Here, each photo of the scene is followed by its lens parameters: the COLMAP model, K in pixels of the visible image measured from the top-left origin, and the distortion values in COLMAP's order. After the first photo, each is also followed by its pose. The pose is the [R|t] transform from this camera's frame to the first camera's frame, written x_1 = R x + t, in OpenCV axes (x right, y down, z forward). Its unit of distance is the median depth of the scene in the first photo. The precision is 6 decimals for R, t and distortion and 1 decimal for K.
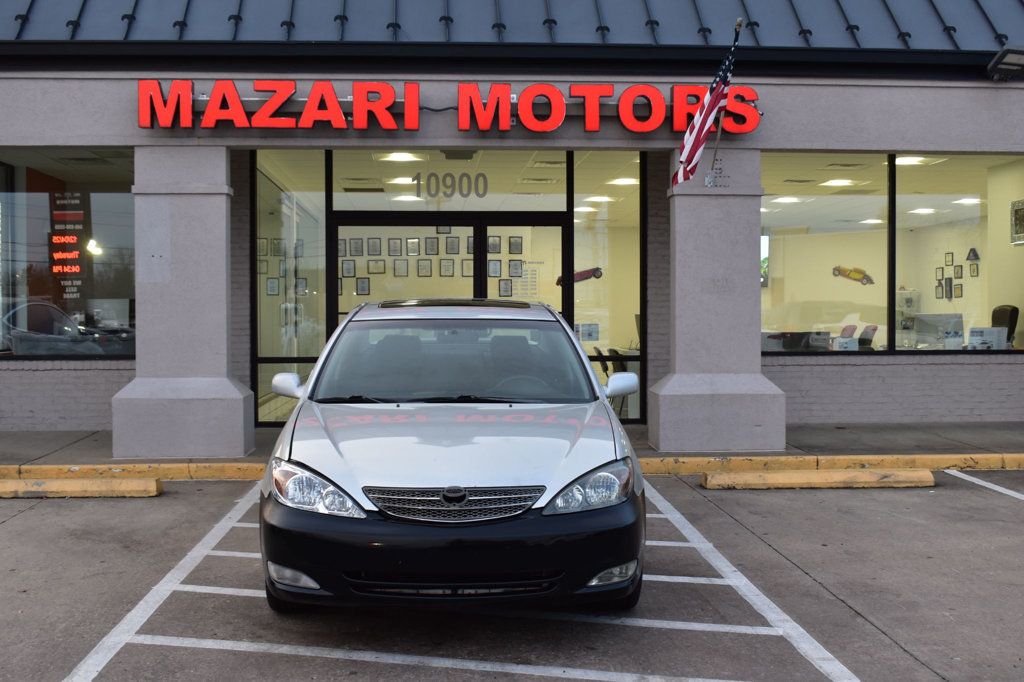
lens RADIAL K [[1222.5, 0, 510.9], [0, 1222.5, 344.9], [0, 0, 1]] dist [-0.056058, 0.000000]
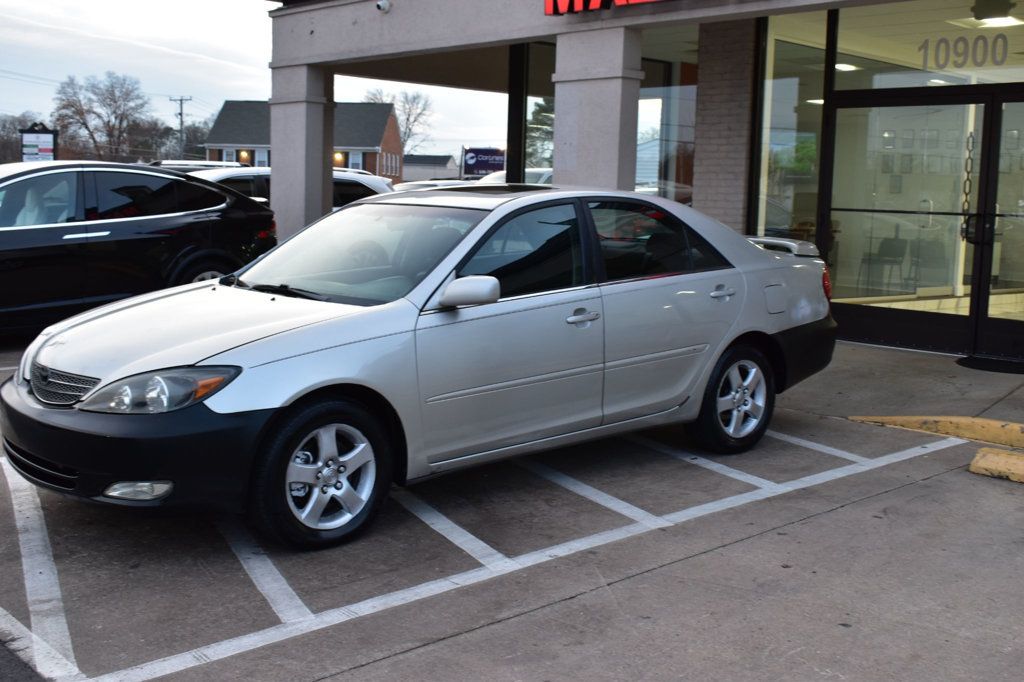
lens RADIAL K [[1190.2, 0, 522.7], [0, 1190.2, 338.1], [0, 0, 1]] dist [-0.059344, 0.000000]
pose [[0.635986, 0.109520, -0.763890, 0.447559], [-0.047856, 0.993570, 0.102607, -0.012352], [0.770215, -0.028700, 0.637138, 0.338668]]
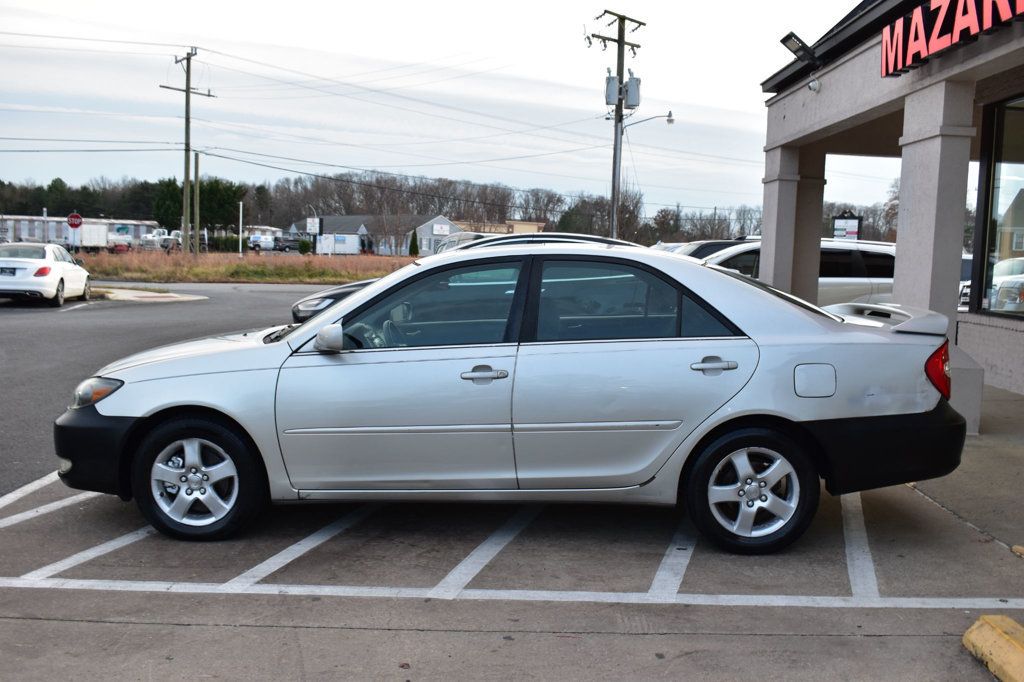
lens RADIAL K [[980.5, 0, 512.7], [0, 980.5, 340.0], [0, 0, 1]] dist [-0.077921, 0.000000]
pose [[-0.079133, 0.091493, -0.992657, 0.485692], [-0.058870, 0.993612, 0.096274, -0.026234], [0.995124, 0.066056, -0.073241, 0.749606]]
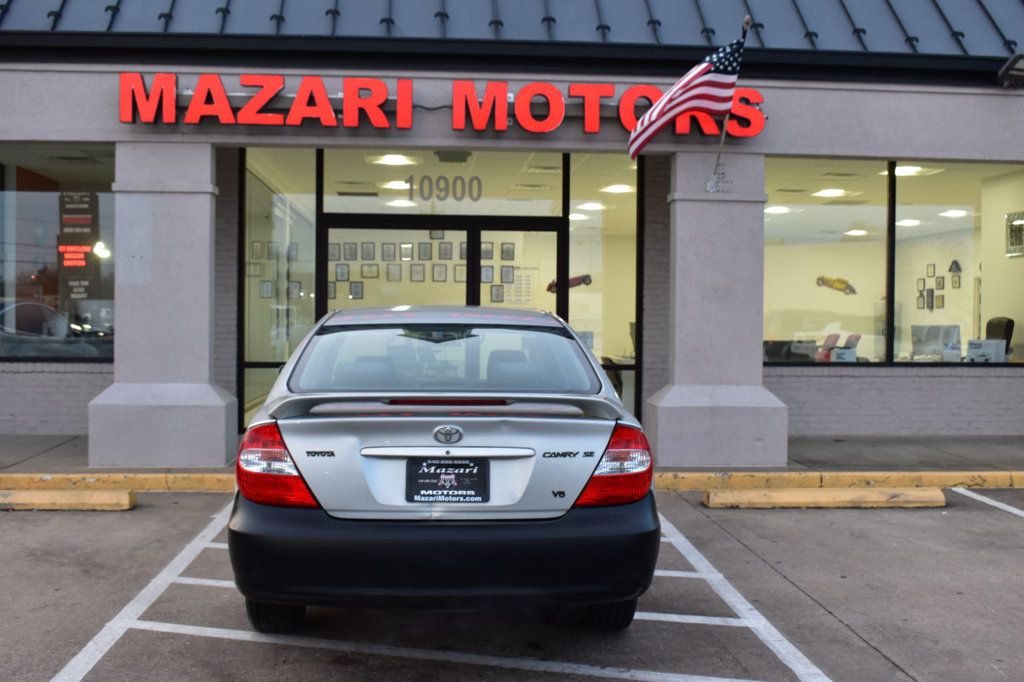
lens RADIAL K [[1150.9, 0, 510.3], [0, 1150.9, 342.5], [0, 0, 1]] dist [-0.064831, 0.000000]
pose [[0.999887, 0.011850, 0.009245, -0.004001], [-0.011816, 0.999923, -0.003721, -0.005114], [-0.009288, 0.003612, 0.999950, 0.093856]]
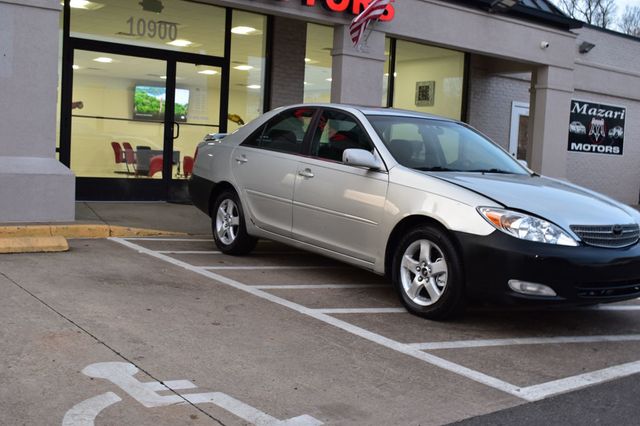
lens RADIAL K [[743.9, 0, 324.8], [0, 743.9, 213.8], [0, 0, 1]] dist [-0.059344, 0.000000]
pose [[0.831611, 0.003405, 0.555348, -0.423058], [-0.039139, 0.997854, 0.052492, 0.033190], [-0.553978, -0.065389, 0.829960, 0.209872]]
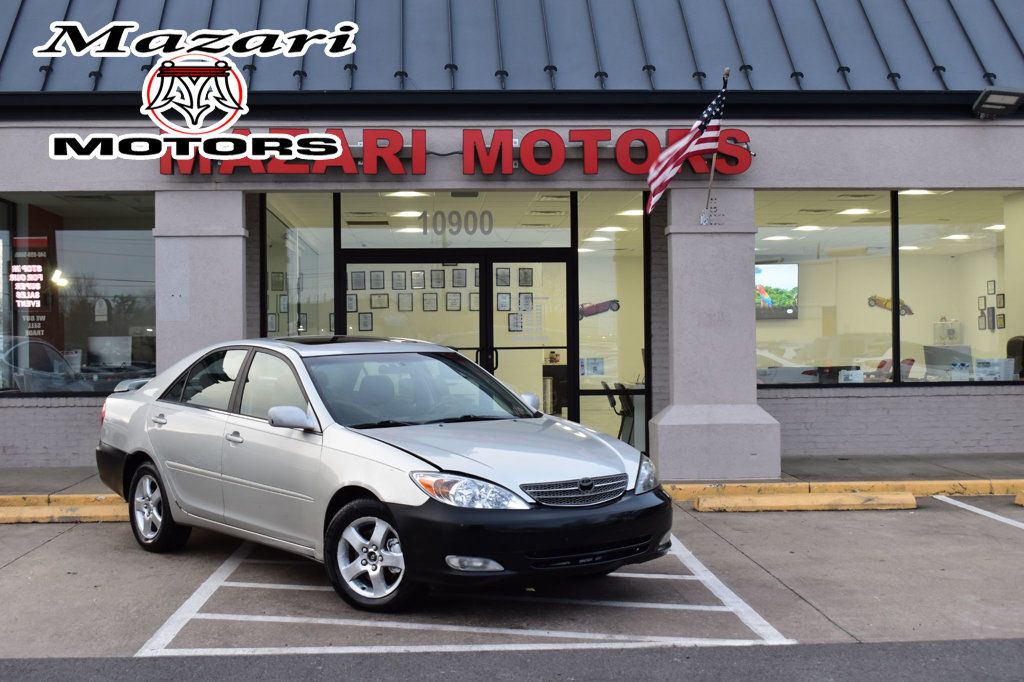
lens RADIAL K [[1430.6, 0, 512.3], [0, 1430.6, 340.4], [0, 0, 1]] dist [-0.030798, 0.000000]
pose [[0.999906, -0.007140, -0.011715, 0.012423], [0.006755, 0.999444, -0.032657, 0.007772], [0.011941, 0.032574, 0.999398, -0.223729]]
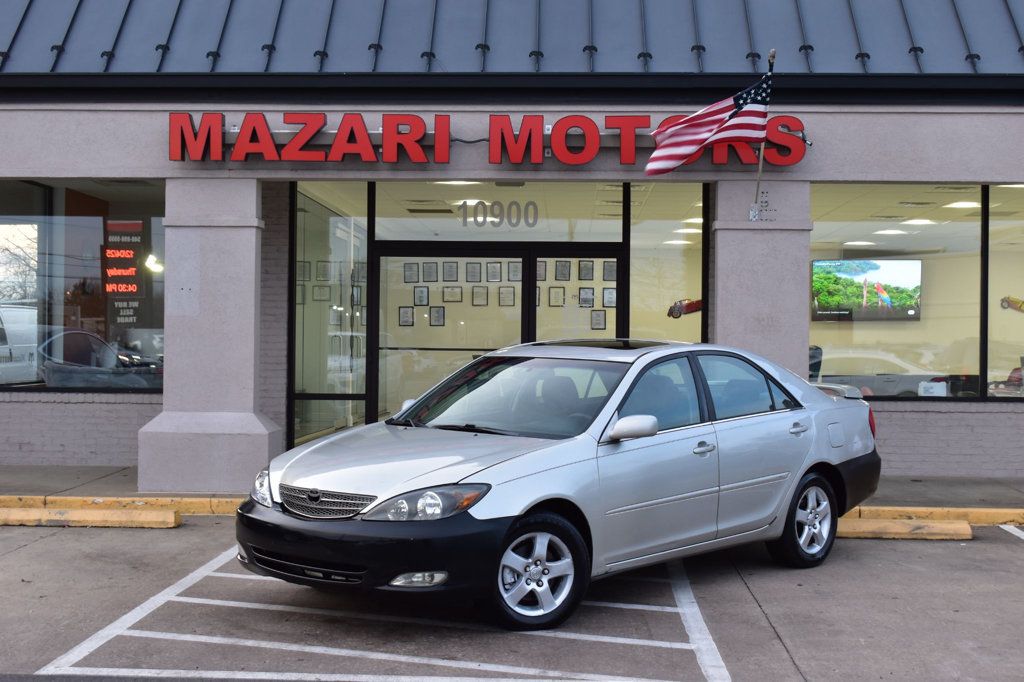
lens RADIAL K [[1548.5, 0, 510.4], [0, 1548.5, 340.6], [0, 0, 1]] dist [-0.021095, 0.000000]
pose [[0.994023, 0.012153, -0.108497, 0.108169], [-0.015218, 0.999507, -0.027466, -0.000282], [0.108109, 0.028953, 0.993717, -0.221516]]
